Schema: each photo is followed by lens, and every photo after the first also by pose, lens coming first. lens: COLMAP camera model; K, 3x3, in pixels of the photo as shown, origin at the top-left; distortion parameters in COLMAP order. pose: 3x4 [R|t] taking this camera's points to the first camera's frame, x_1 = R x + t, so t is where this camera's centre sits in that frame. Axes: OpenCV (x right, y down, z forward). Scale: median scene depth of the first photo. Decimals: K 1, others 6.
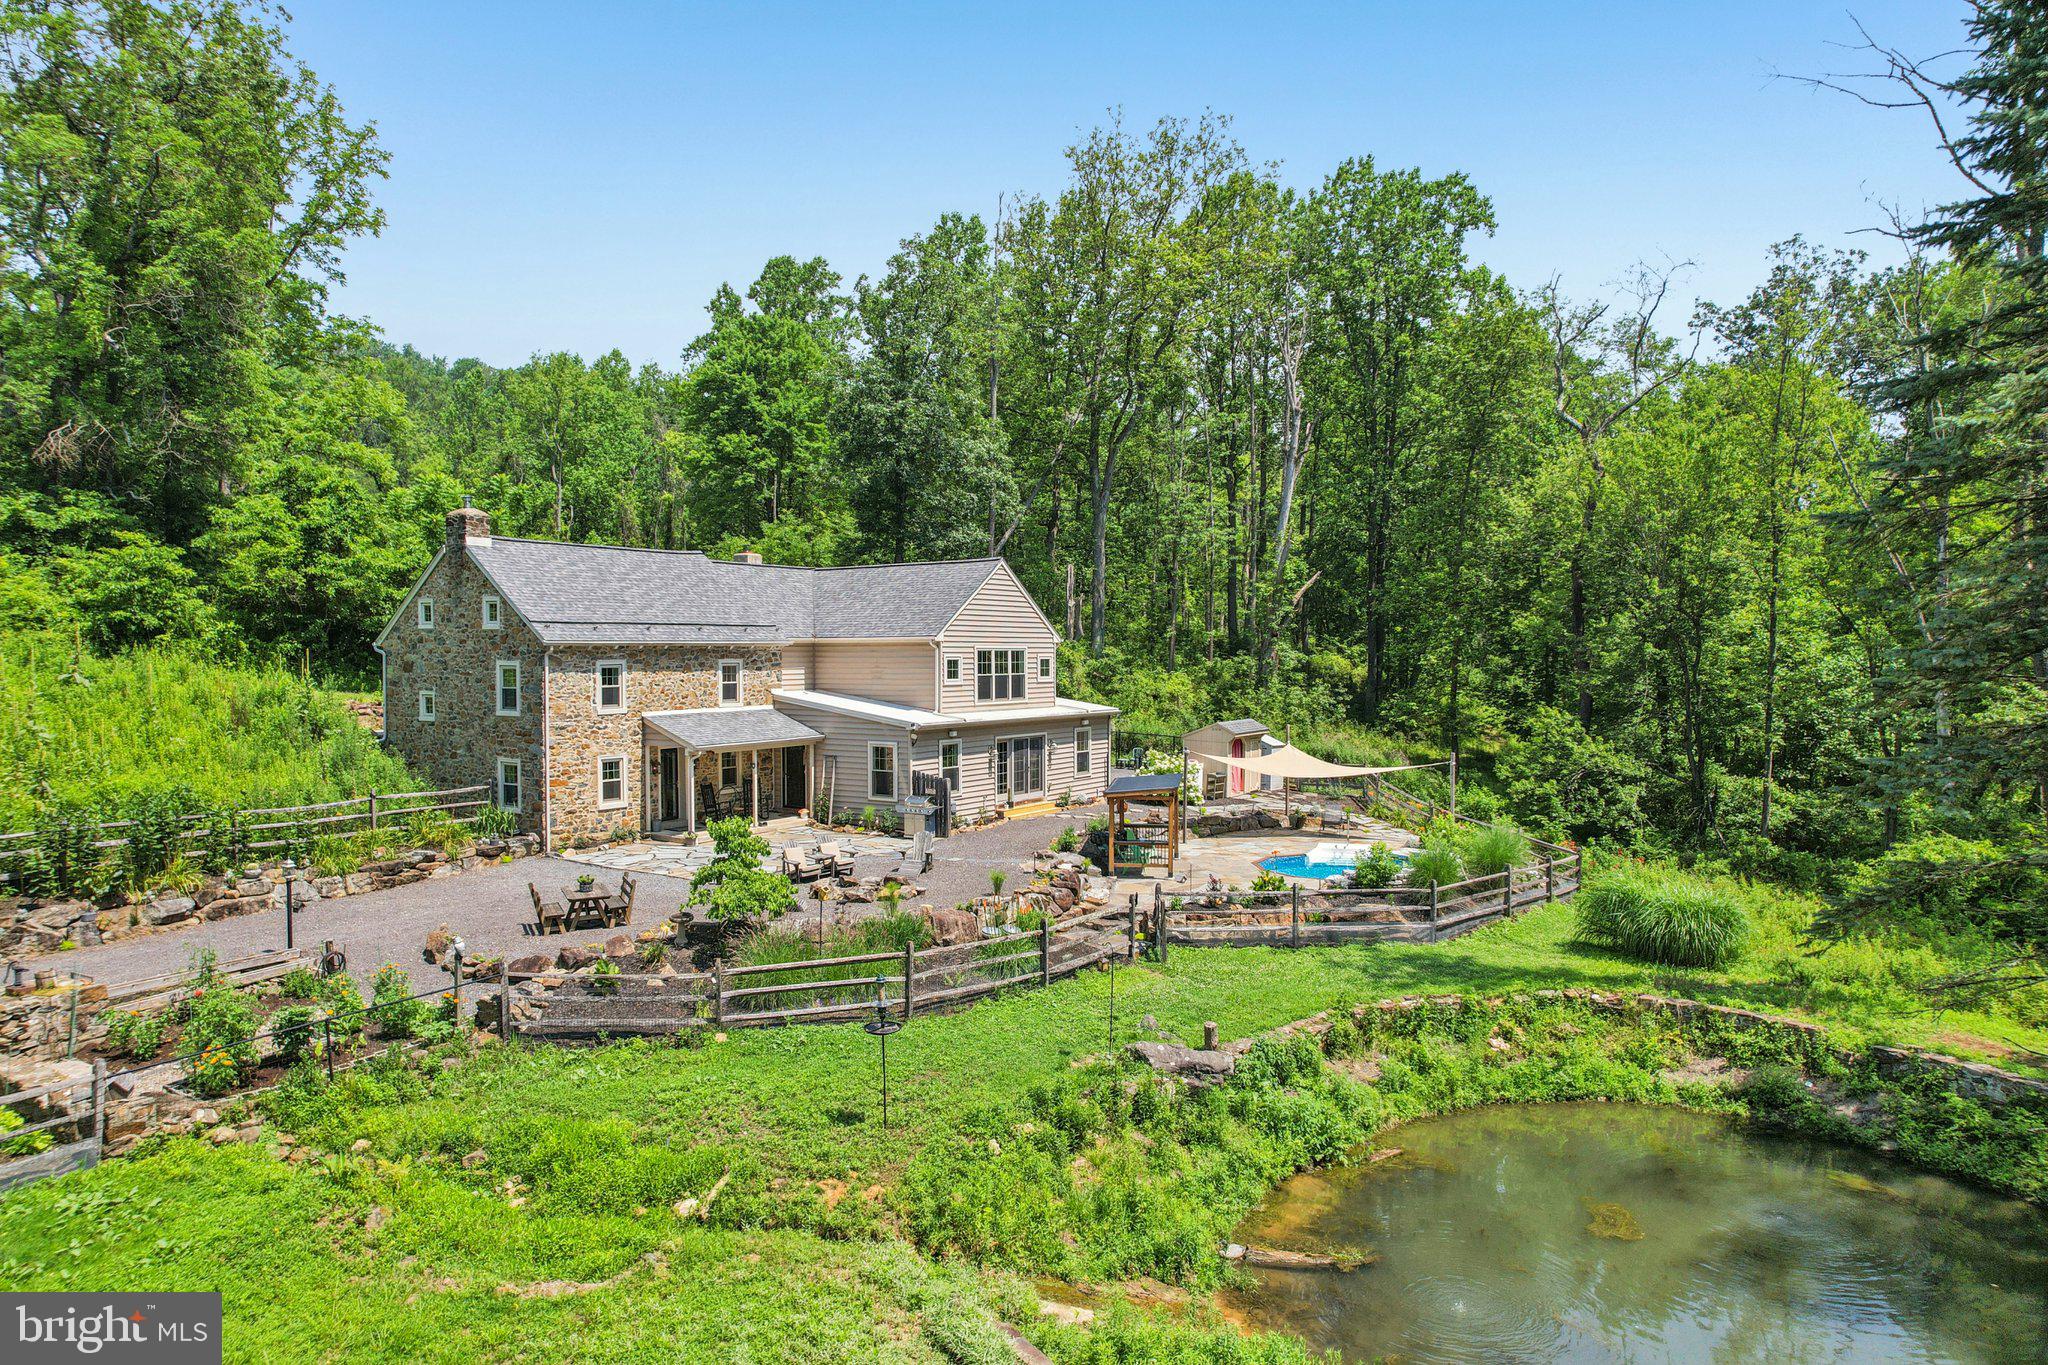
lens RADIAL K [[1308.8, 0, 1021.4], [0, 1308.8, 694.8], [0, 0, 1]] dist [-0.026456, 0.006662]
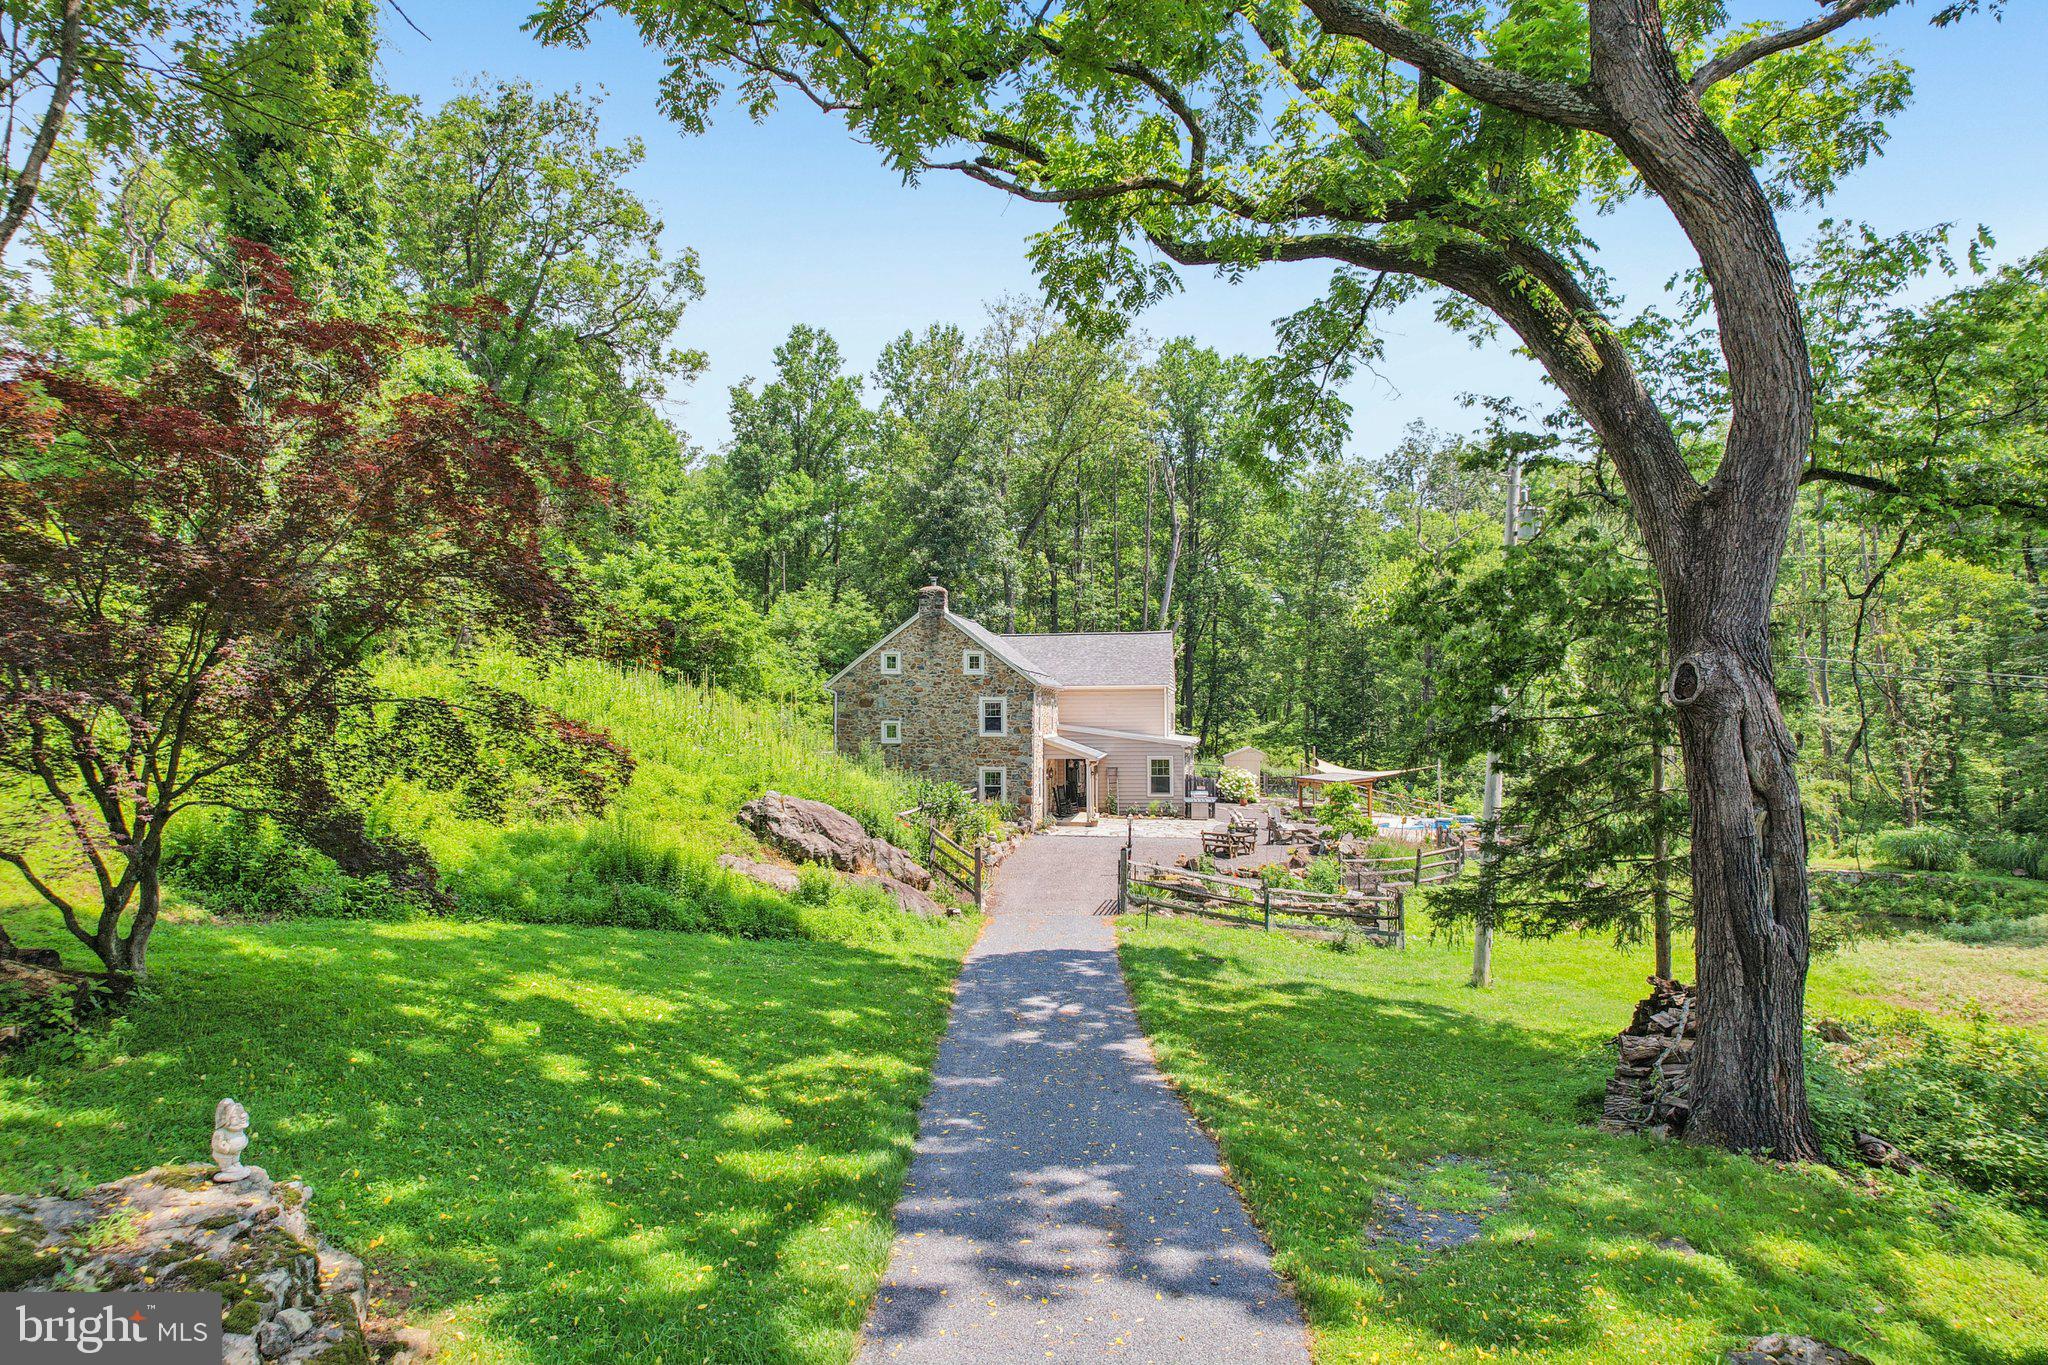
lens RADIAL K [[1308.8, 0, 1023.2], [0, 1308.8, 682.9], [0, 0, 1]] dist [-0.026456, 0.006662]
pose [[0.906145, 0.006161, 0.422923, -0.888897], [0.019743, 0.998188, -0.056843, 0.036324], [-0.422506, 0.059858, 0.904381, -0.261796]]
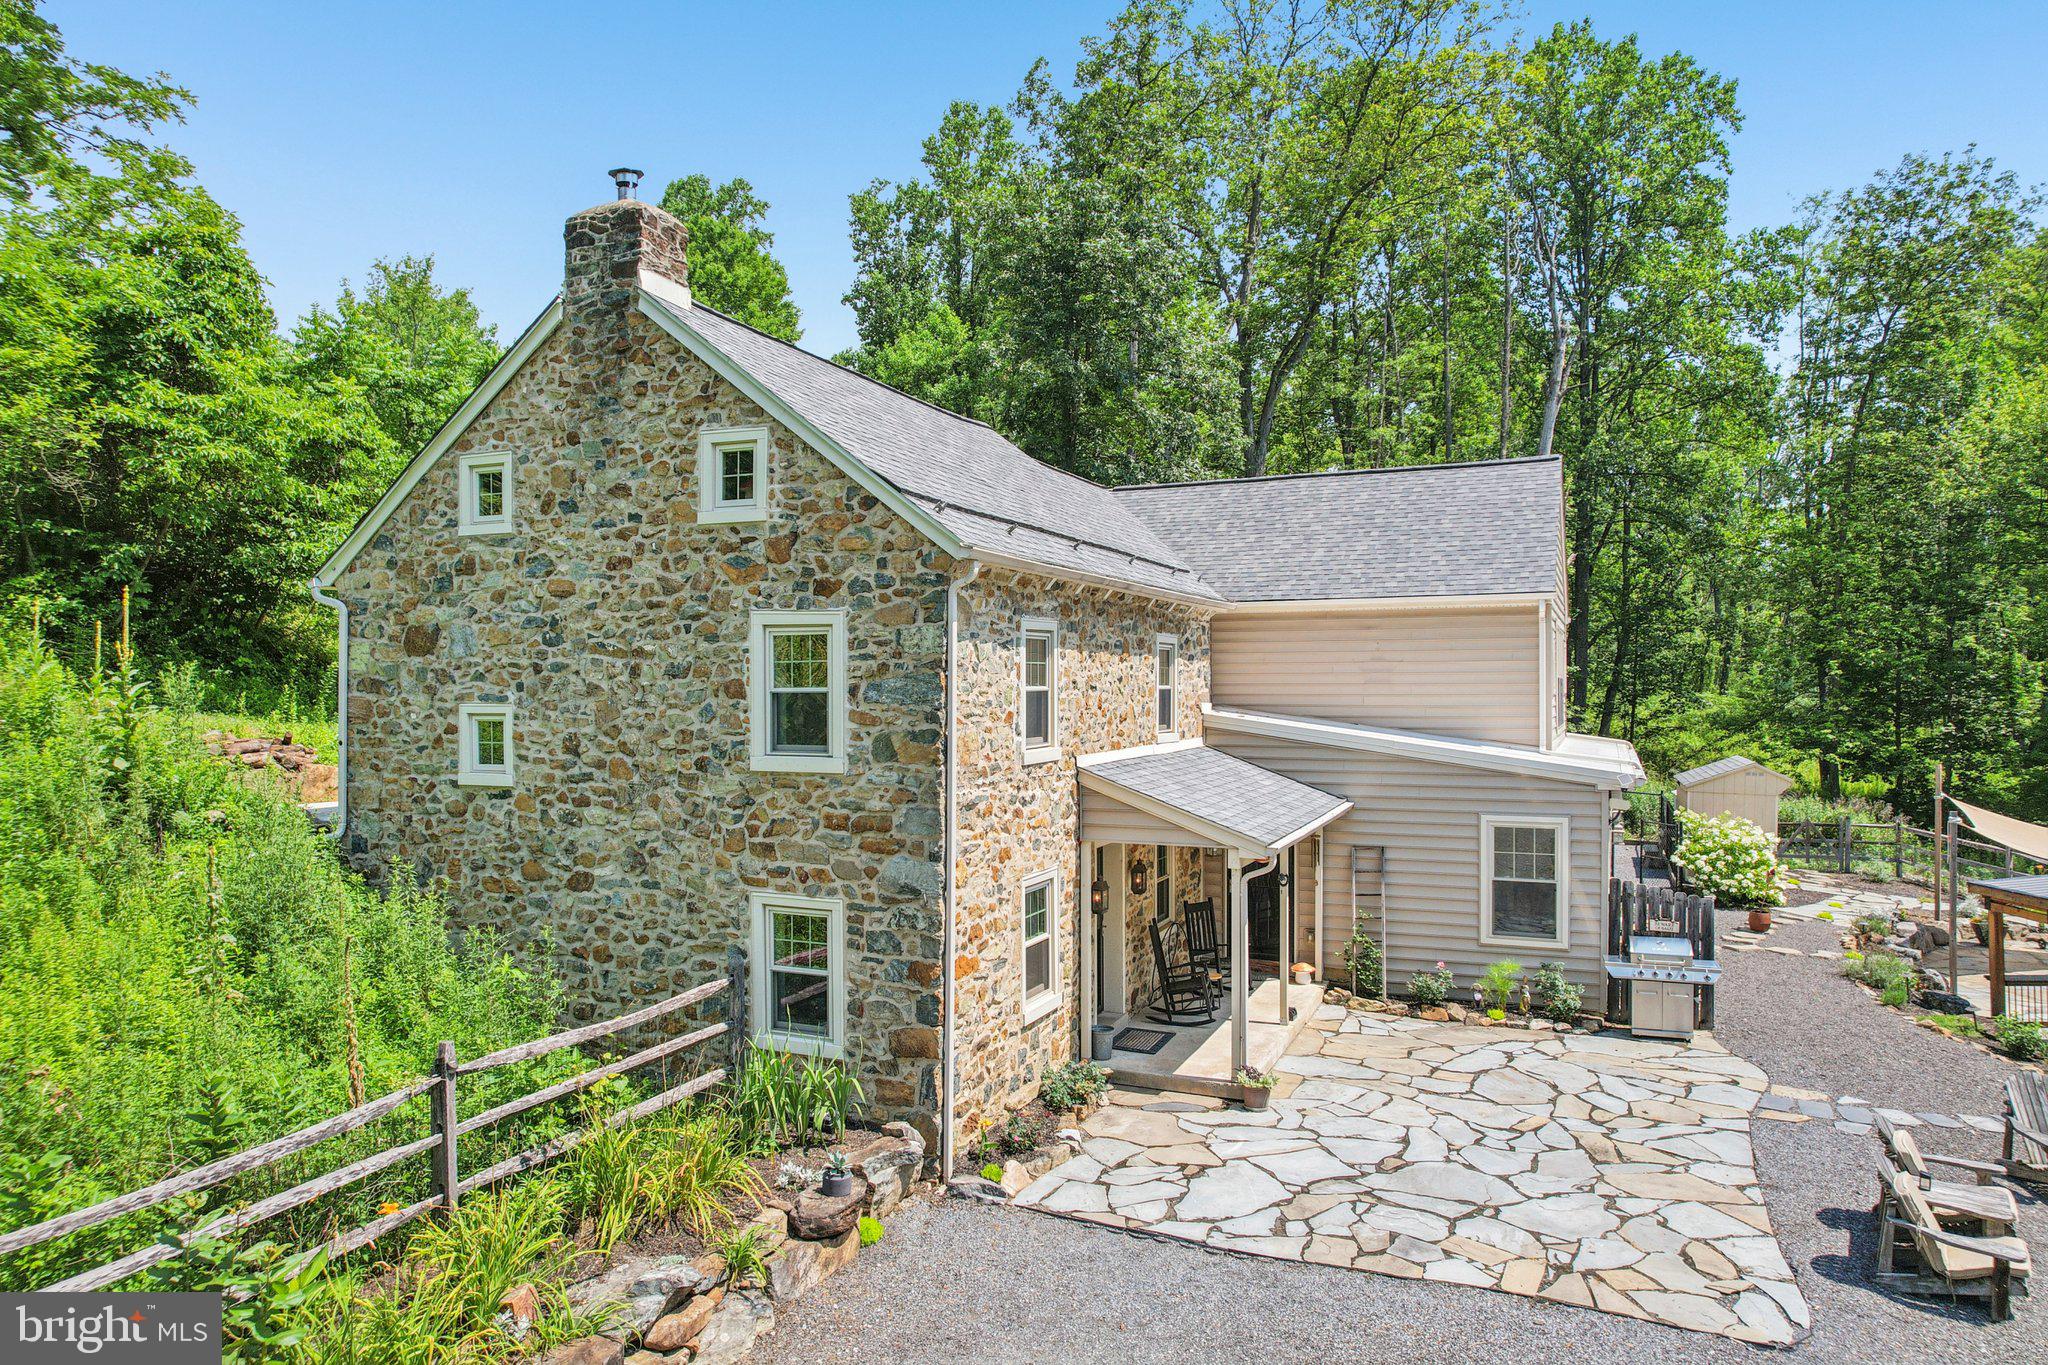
lens RADIAL K [[1308.8, 0, 1033.2], [0, 1308.8, 680.5], [0, 0, 1]] dist [-0.026456, 0.006662]
pose [[0.984341, -0.001144, 0.176271, -0.365632], [0.007875, 0.999266, -0.037493, 0.005161], [-0.176098, 0.038294, 0.983627, 0.604900]]
